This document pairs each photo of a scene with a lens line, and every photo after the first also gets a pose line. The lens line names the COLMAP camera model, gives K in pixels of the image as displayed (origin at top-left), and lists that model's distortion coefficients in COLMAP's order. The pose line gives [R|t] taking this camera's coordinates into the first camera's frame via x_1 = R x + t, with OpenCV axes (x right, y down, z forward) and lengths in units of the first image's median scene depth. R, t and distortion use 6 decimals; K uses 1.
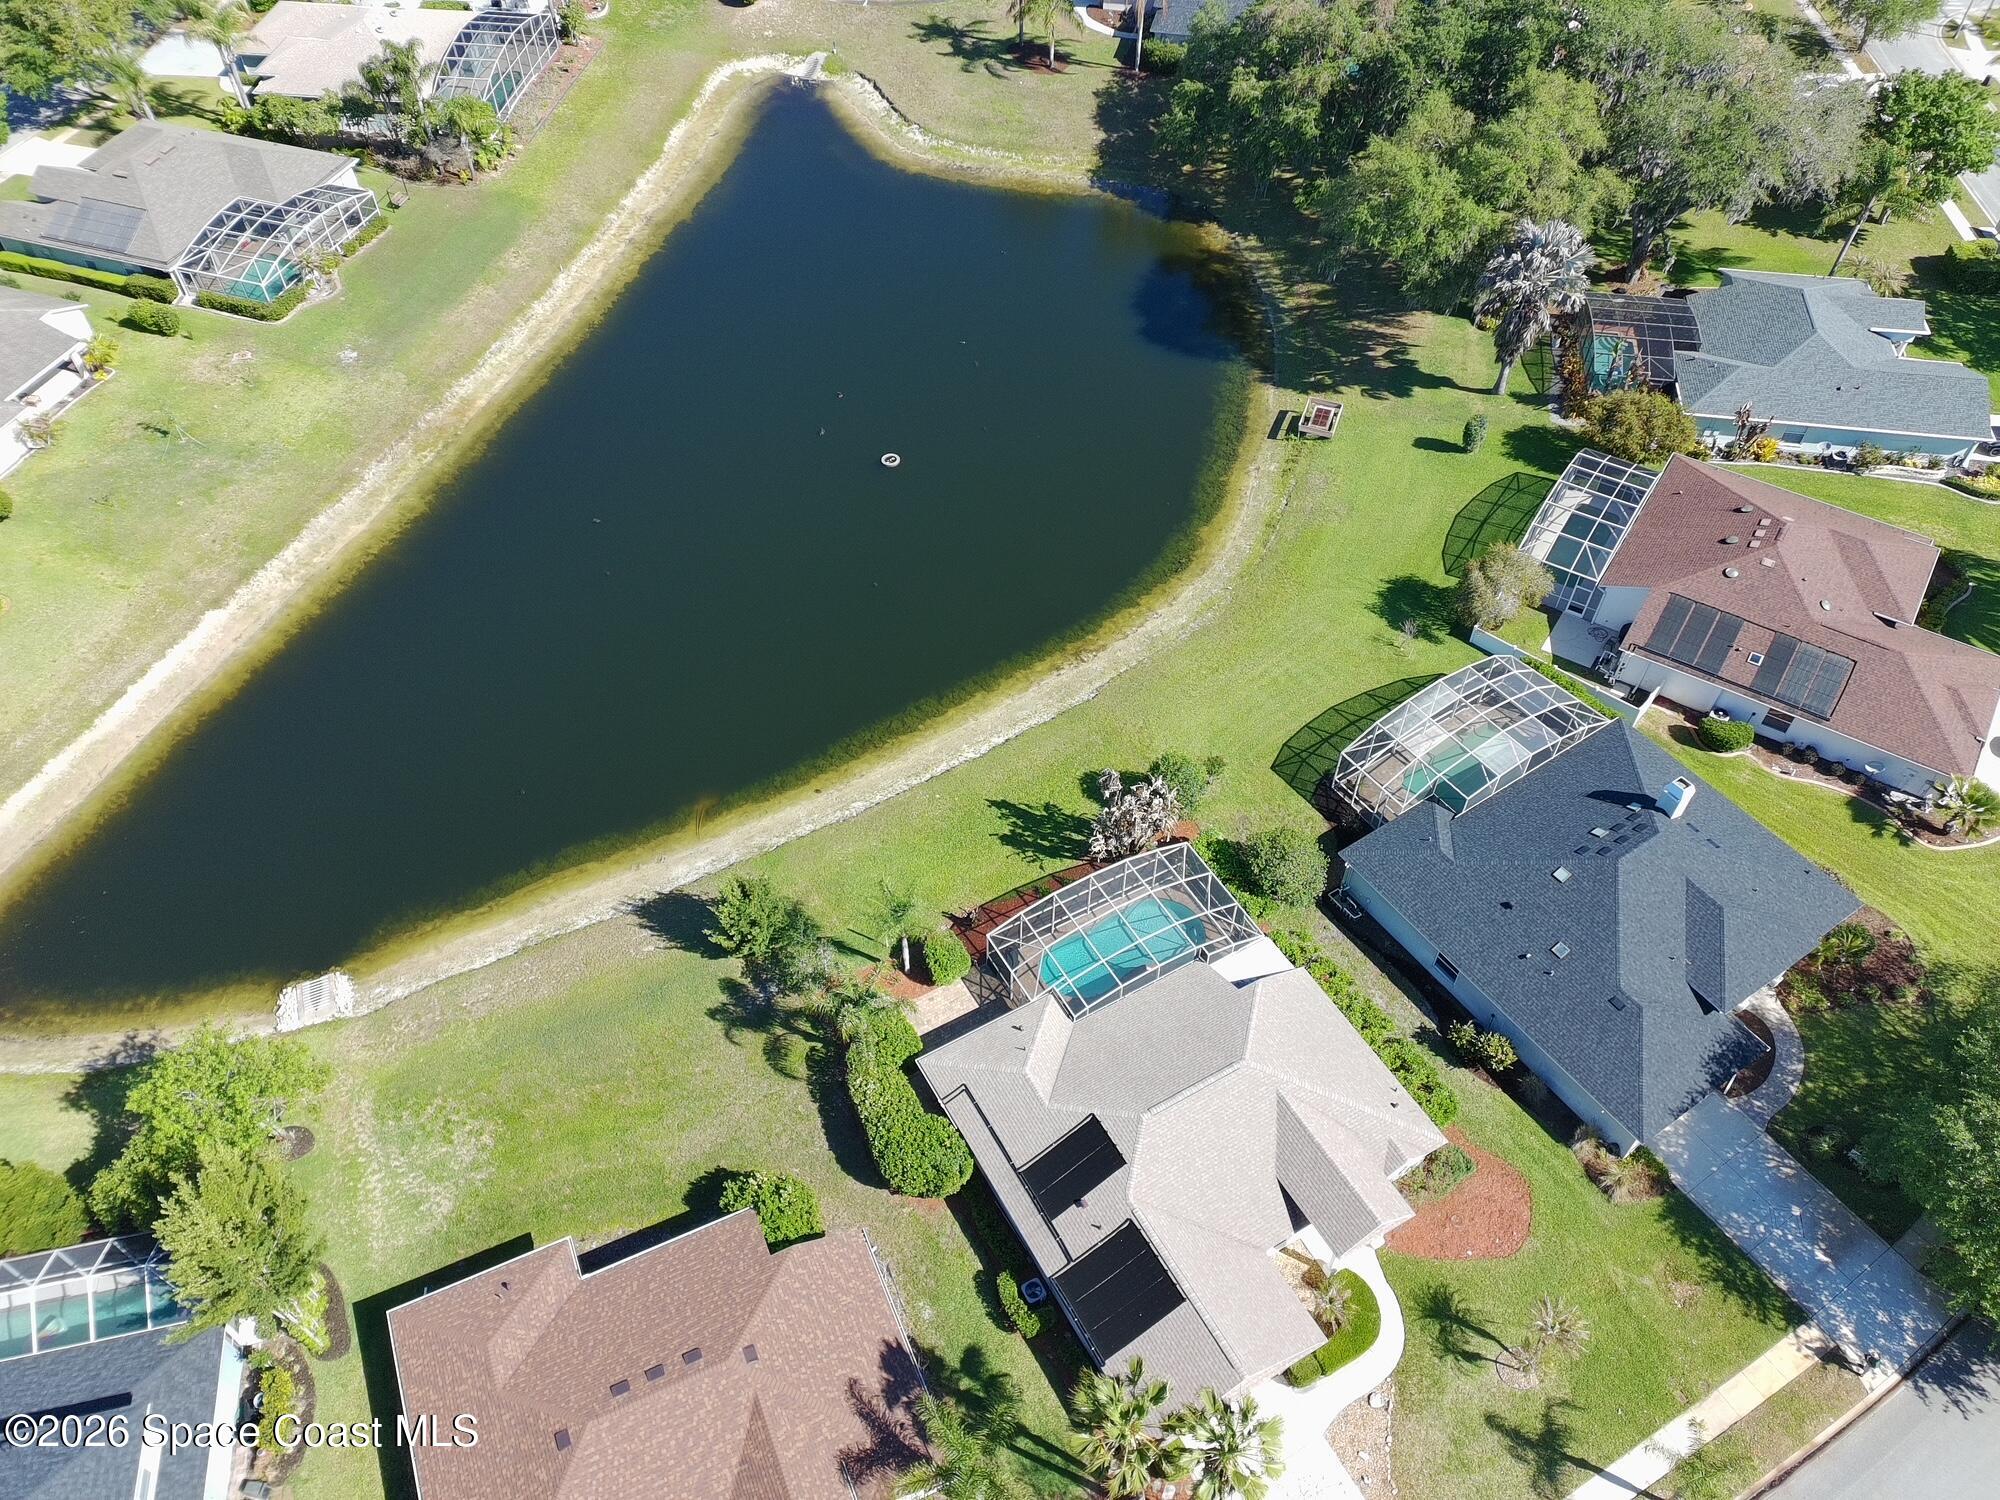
lens RADIAL K [[1464.6, 0, 999.0], [0, 1464.6, 750.1], [0, 0, 1]] dist [0.077813, -0.070548]
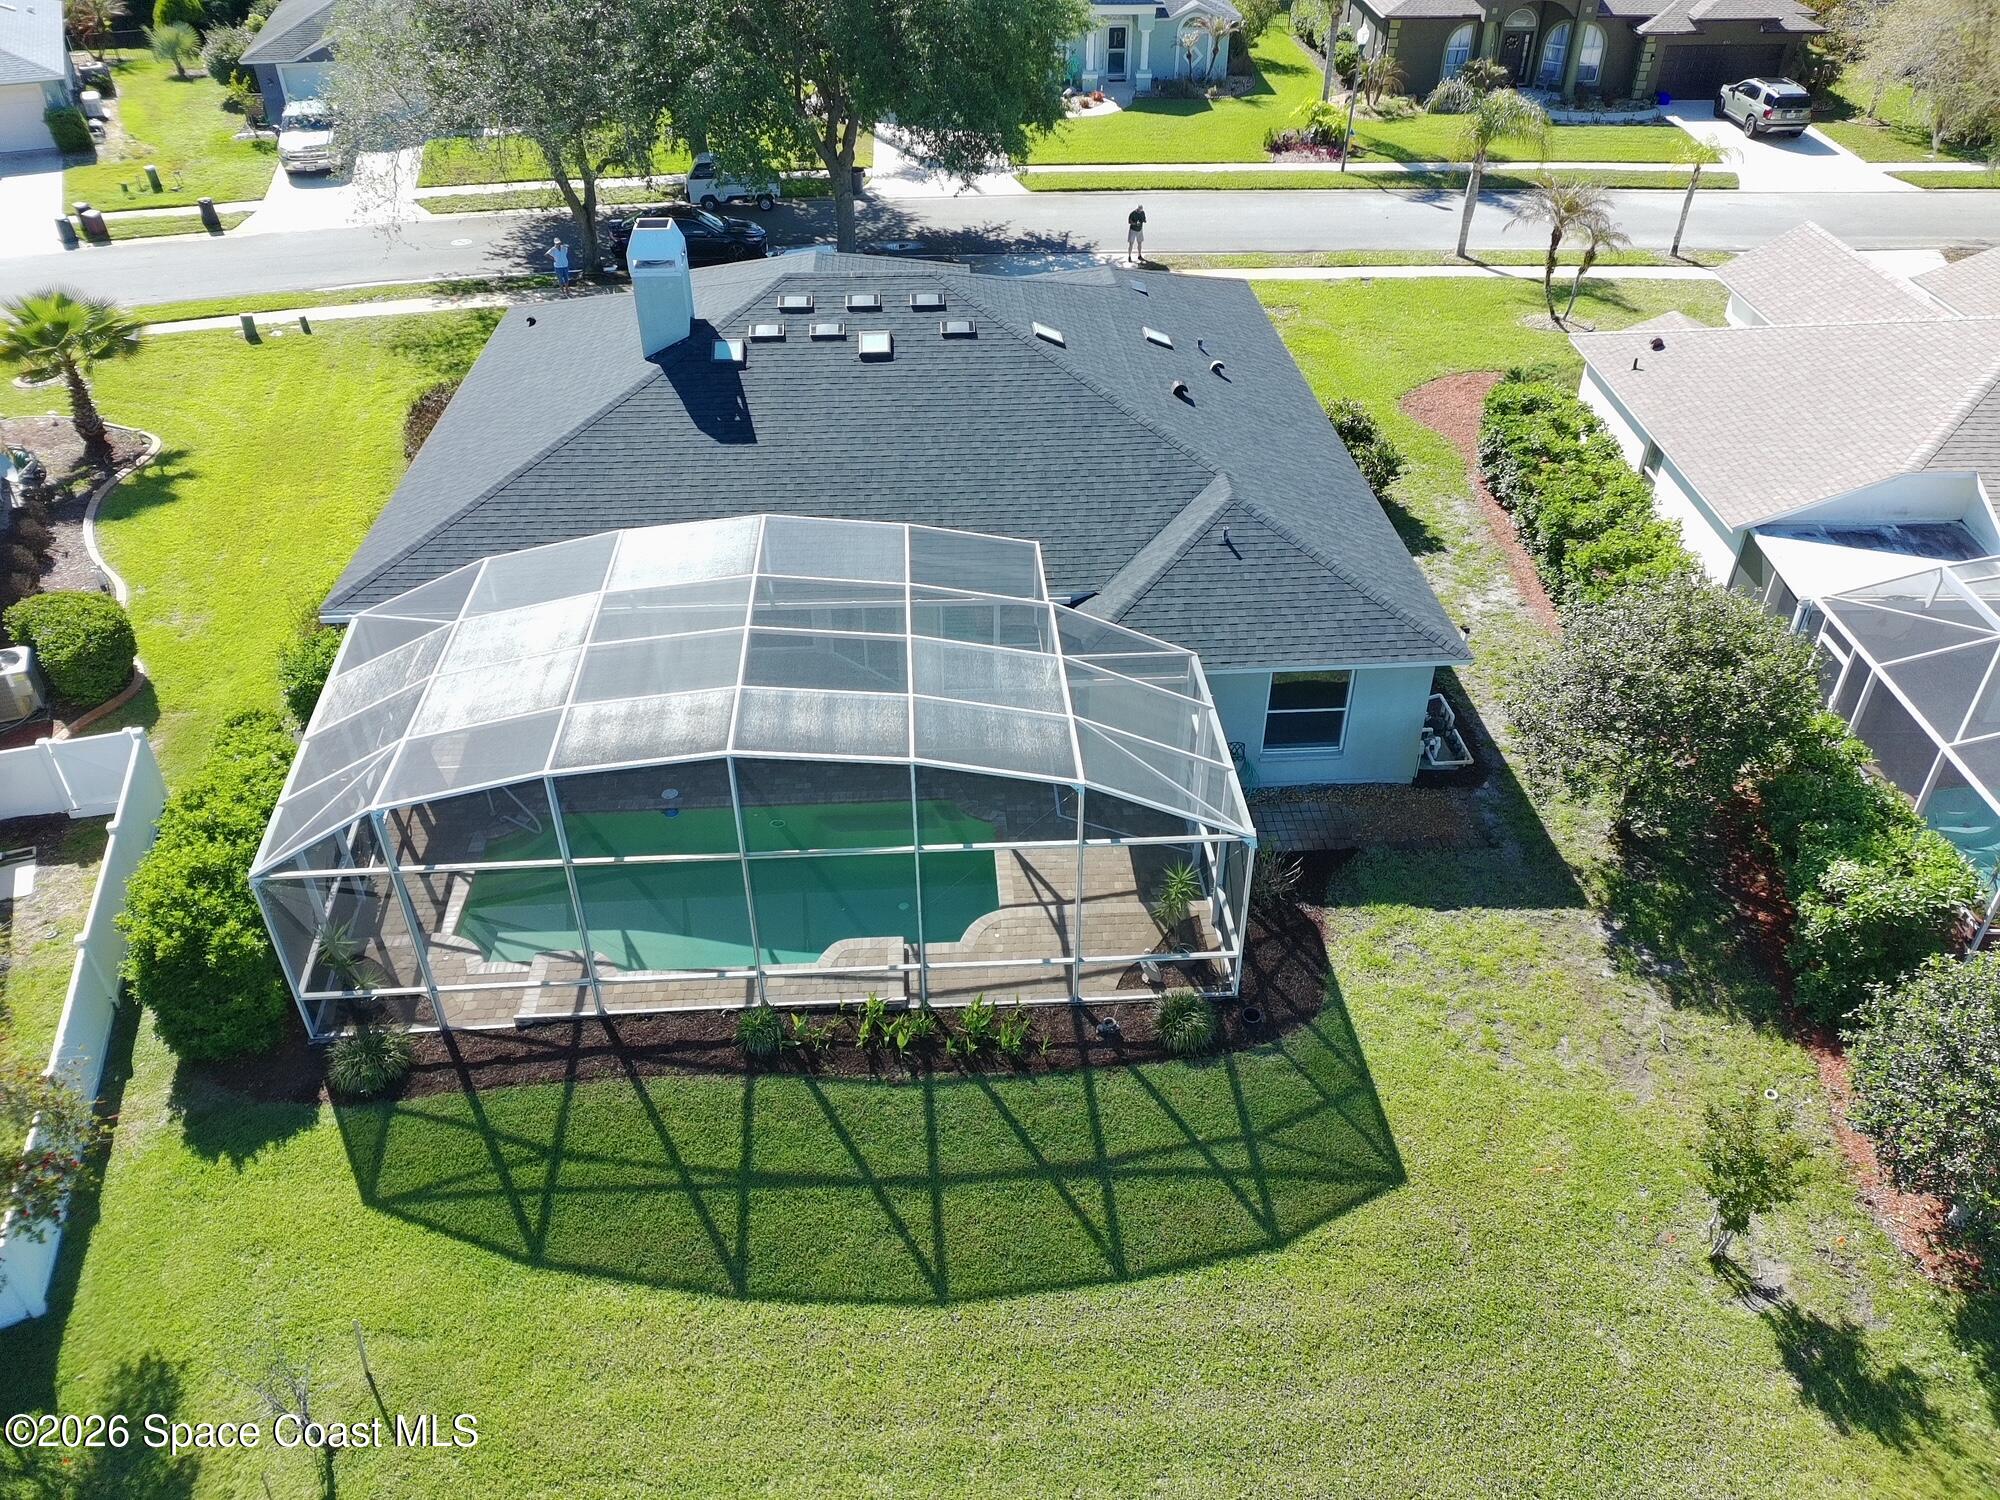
lens RADIAL K [[1464.6, 0, 999.9], [0, 1464.6, 747.7], [0, 0, 1]] dist [0.077813, -0.070548]
pose [[-0.858372, -0.297331, 0.418080, 0.169713], [0.388372, 0.155864, 0.908226, -0.240338], [-0.335208, 0.941966, -0.018314, 0.999412]]
